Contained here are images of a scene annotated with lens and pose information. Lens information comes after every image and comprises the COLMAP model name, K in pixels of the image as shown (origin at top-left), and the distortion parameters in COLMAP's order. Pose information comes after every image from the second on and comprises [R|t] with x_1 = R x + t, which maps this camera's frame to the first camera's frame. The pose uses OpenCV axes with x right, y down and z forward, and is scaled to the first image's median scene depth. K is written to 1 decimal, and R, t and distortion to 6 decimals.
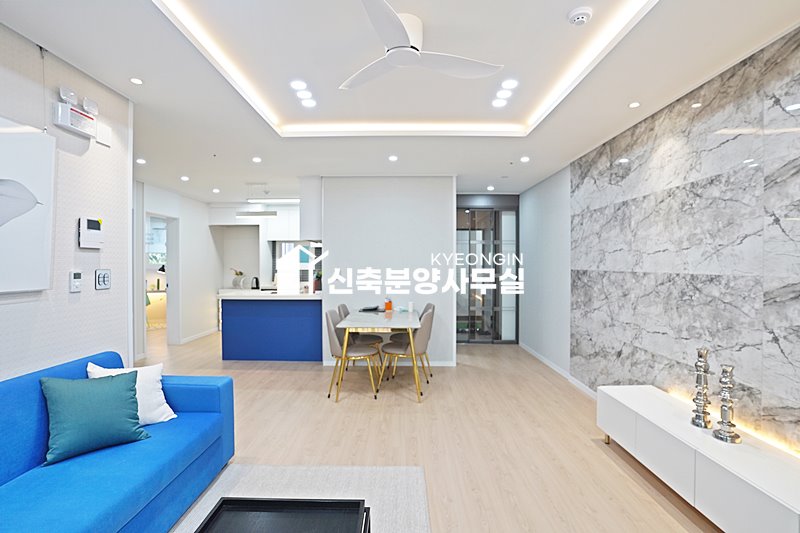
lens RADIAL K [[397.1, 0, 401.7], [0, 397.1, 265.9], [0, 0, 1]] dist [-0.078002, 0.037738]
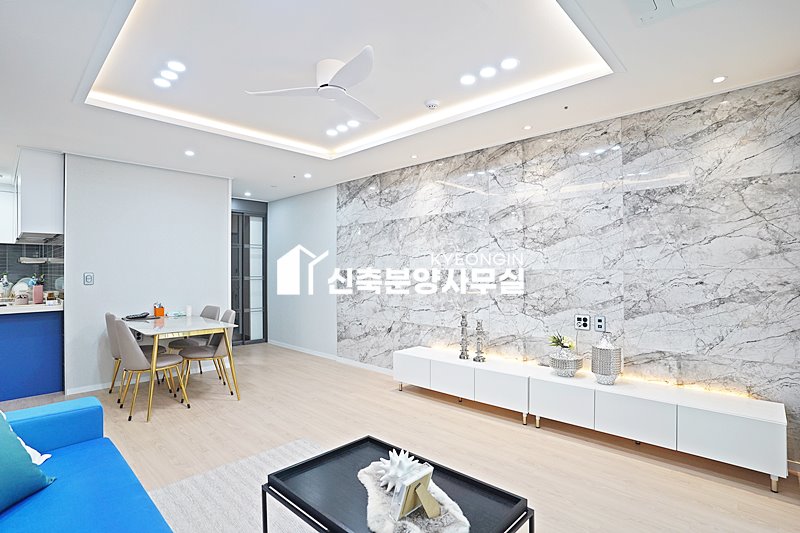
lens RADIAL K [[397.1, 0, 401.7], [0, 397.1, 265.9], [0, 0, 1]] dist [-0.078002, 0.037738]
pose [[0.687293, 0.006048, 0.726355, -0.444525], [0.007050, 0.999863, -0.014996, 0.020745], [-0.726346, 0.015427, 0.687156, -0.003847]]
